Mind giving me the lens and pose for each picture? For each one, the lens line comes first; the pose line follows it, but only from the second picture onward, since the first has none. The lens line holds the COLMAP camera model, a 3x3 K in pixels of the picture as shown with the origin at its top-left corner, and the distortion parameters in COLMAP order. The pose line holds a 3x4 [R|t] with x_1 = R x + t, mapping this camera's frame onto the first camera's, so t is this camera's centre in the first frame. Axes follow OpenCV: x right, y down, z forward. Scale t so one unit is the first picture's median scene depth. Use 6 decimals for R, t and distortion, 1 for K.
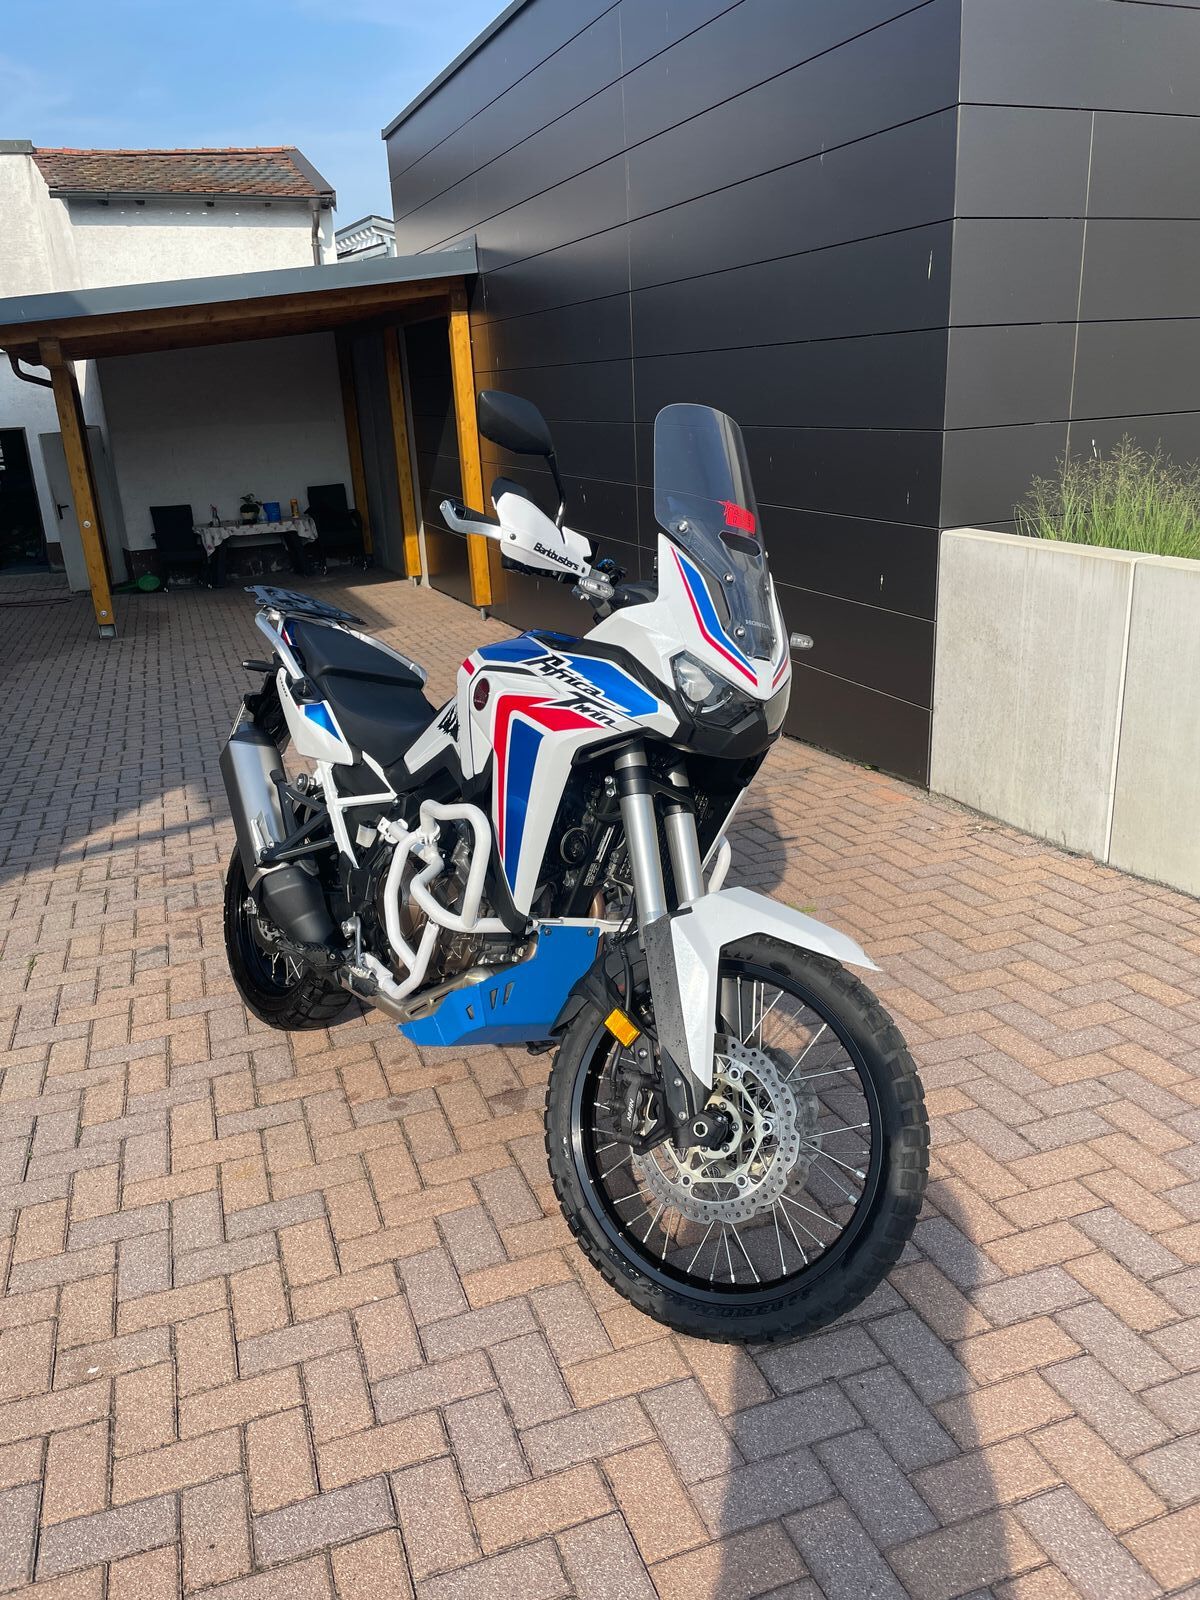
lens RADIAL K [[1200.6, 0, 602.4], [0, 1200.6, 834.2], [0, 0, 1]] dist [0.116855, -0.161207]
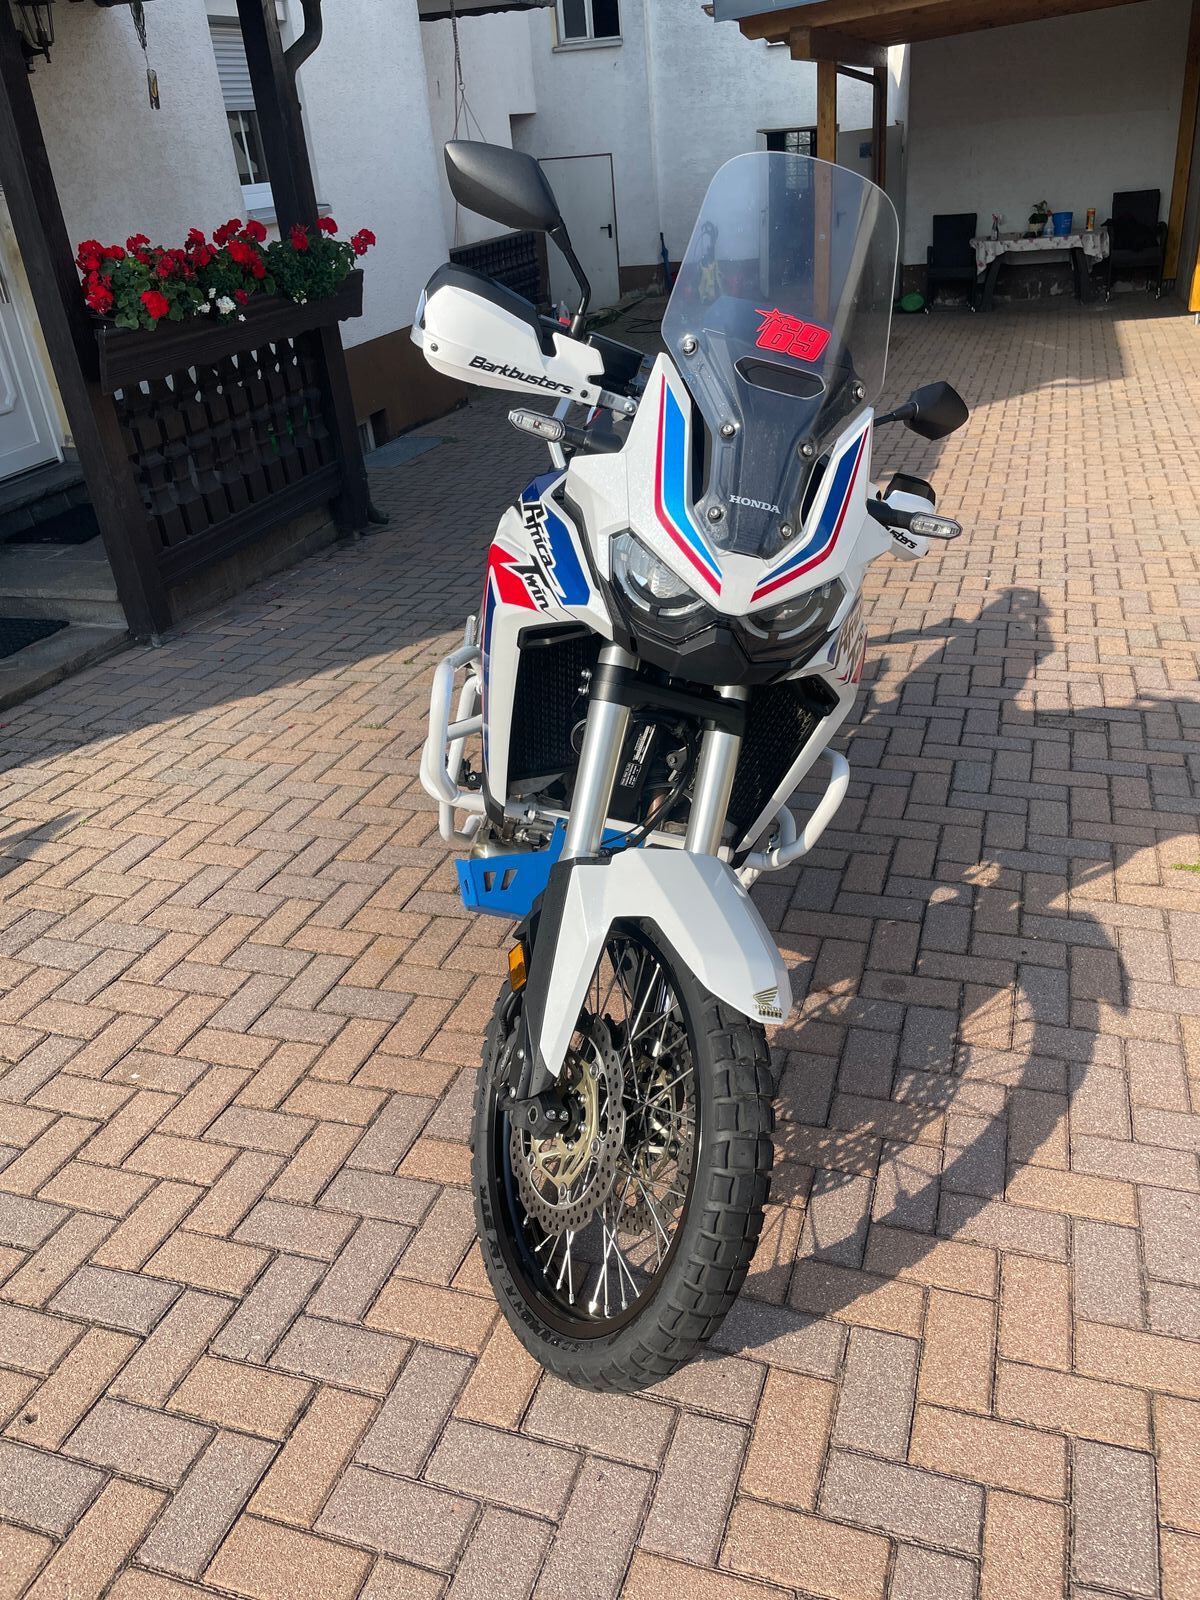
lens RADIAL K [[1200.6, 0, 602.4], [0, 1200.6, 834.2], [0, 0, 1]] dist [0.116855, -0.161207]
pose [[0.795684, 0.295157, -0.528932, 0.478692], [-0.177606, 0.948547, 0.262135, -0.158904], [0.579088, -0.114635, 0.807166, 0.358274]]
